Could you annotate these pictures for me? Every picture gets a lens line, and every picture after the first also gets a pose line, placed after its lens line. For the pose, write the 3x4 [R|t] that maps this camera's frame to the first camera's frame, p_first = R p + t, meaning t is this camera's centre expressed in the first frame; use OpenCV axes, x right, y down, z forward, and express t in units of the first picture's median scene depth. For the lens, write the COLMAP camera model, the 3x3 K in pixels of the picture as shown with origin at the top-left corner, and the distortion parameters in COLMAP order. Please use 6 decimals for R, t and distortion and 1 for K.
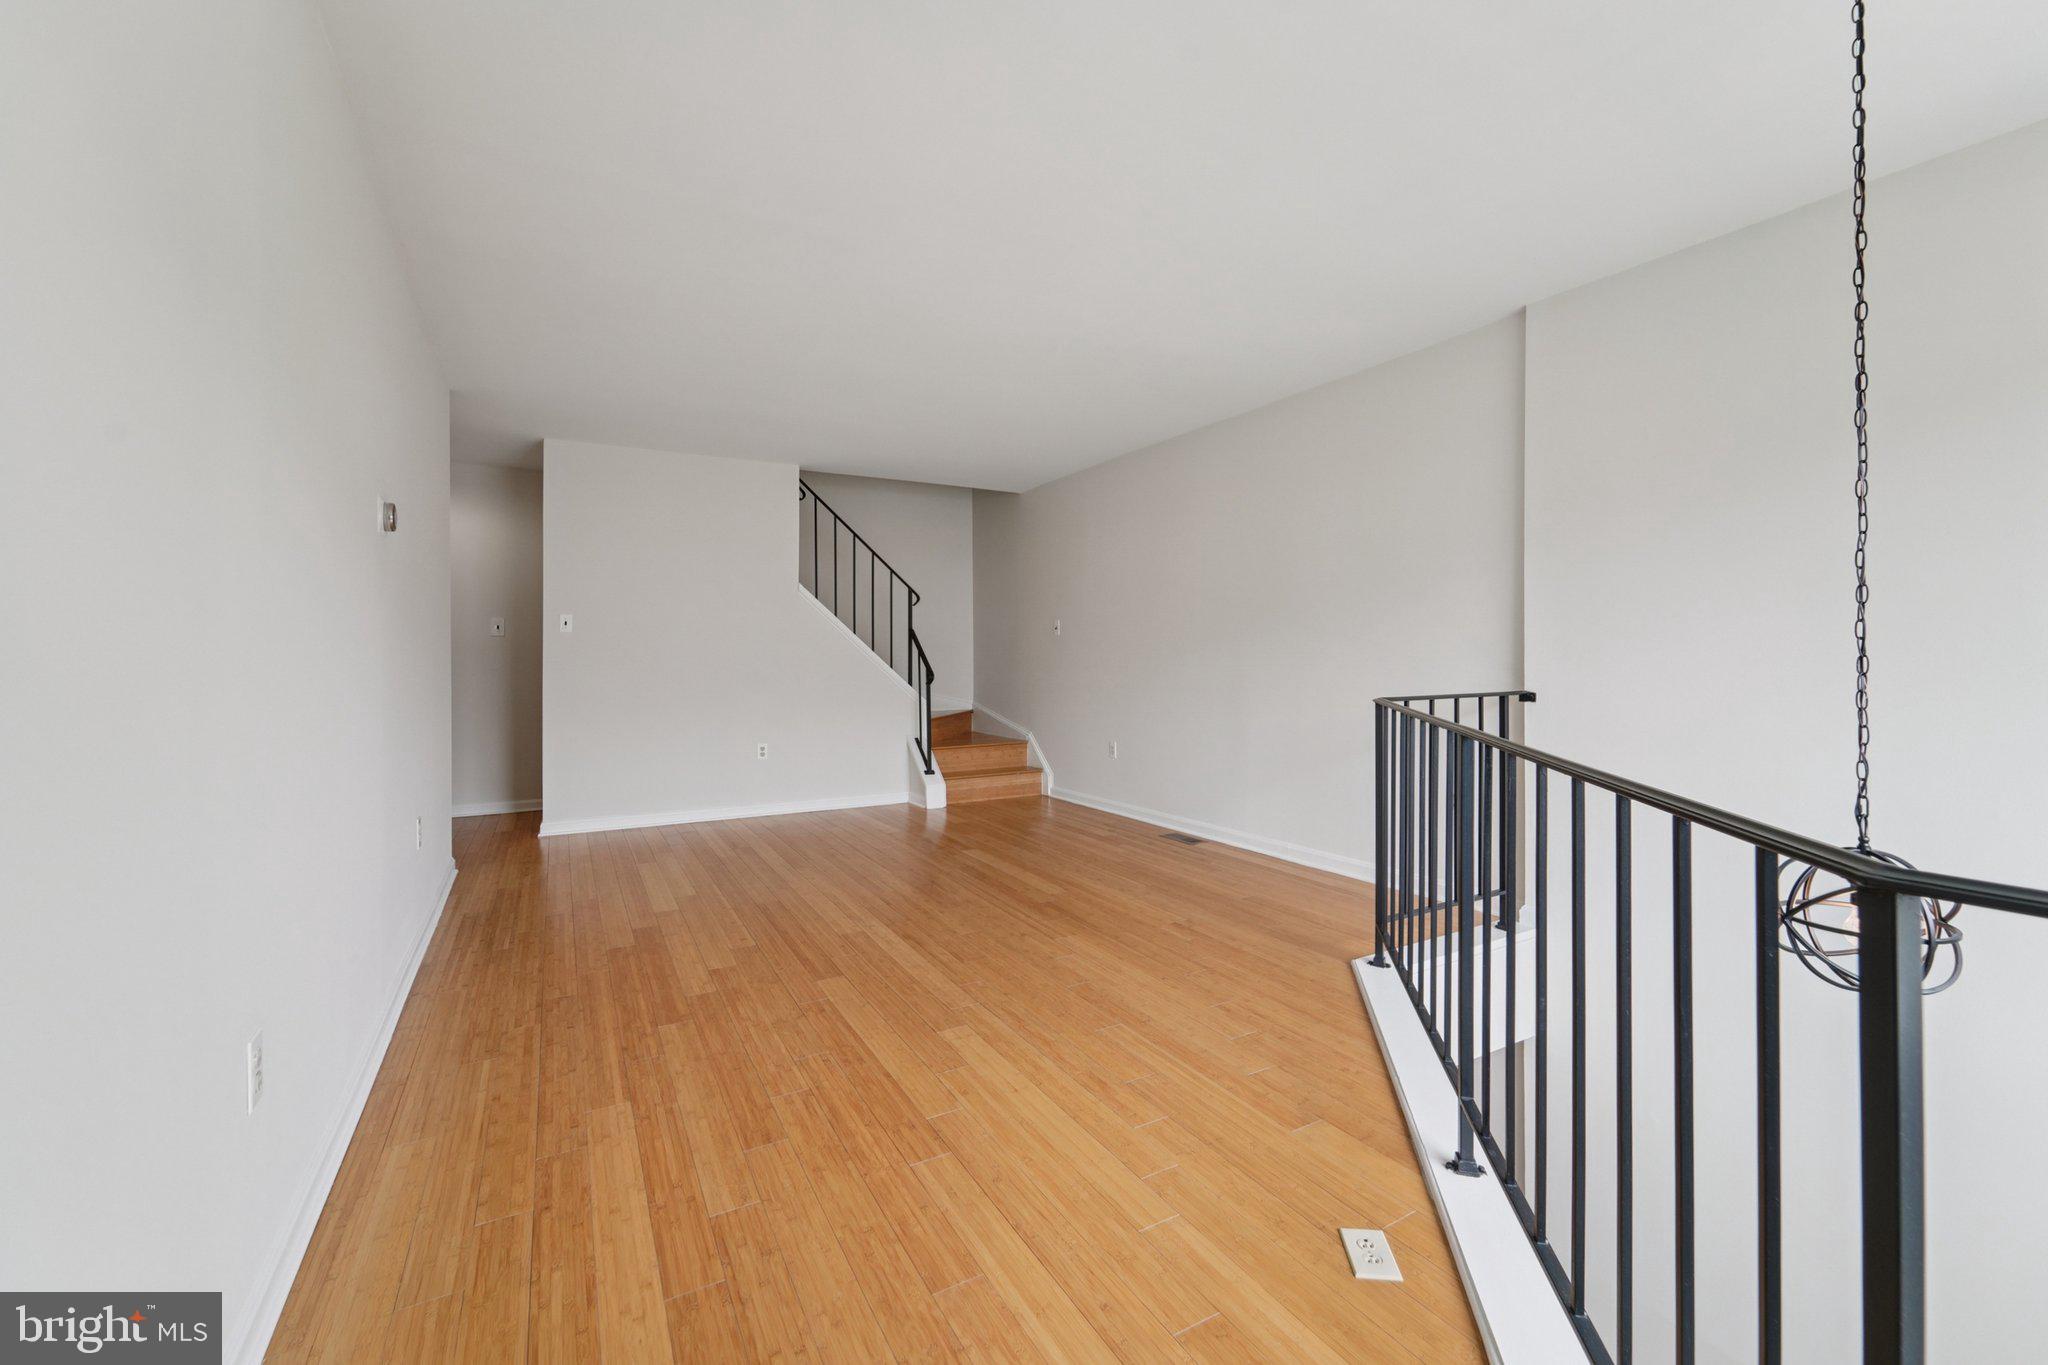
lens RADIAL K [[843.0, 0, 1024.4], [0, 843.0, 663.6], [0, 0, 1]] dist [0.001188, -0.002074]
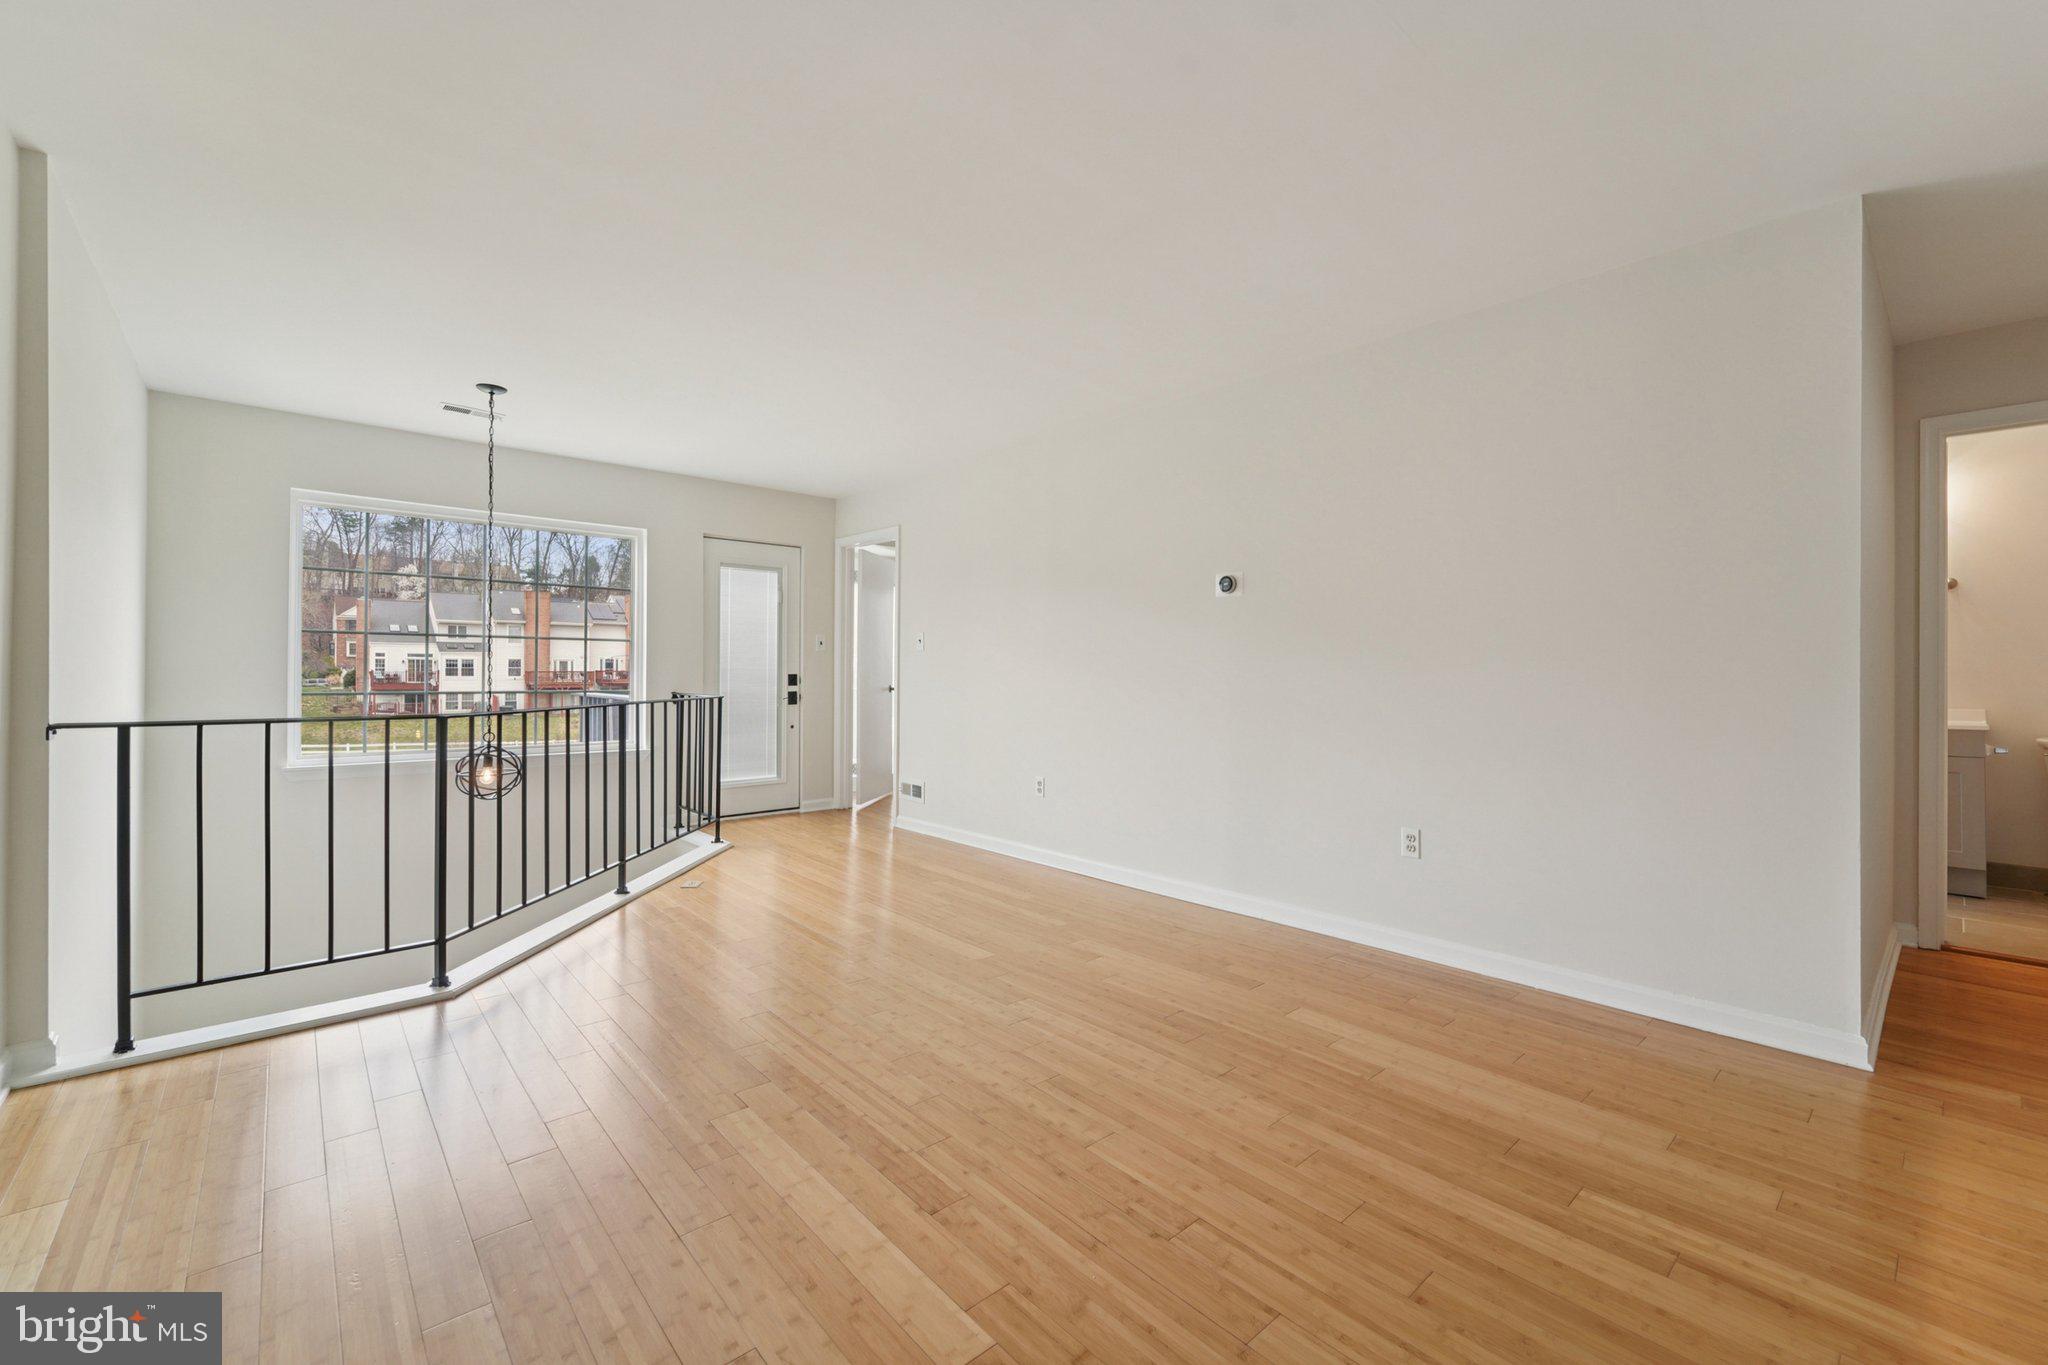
lens RADIAL K [[843.0, 0, 1040.4], [0, 843.0, 674.2], [0, 0, 1]] dist [0.001188, -0.002074]
pose [[-0.972375, -0.001521, -0.233419, -0.031397], [-0.003492, 0.999962, 0.008030, -0.013853], [0.233398, 0.008623, -0.972343, 1.896419]]
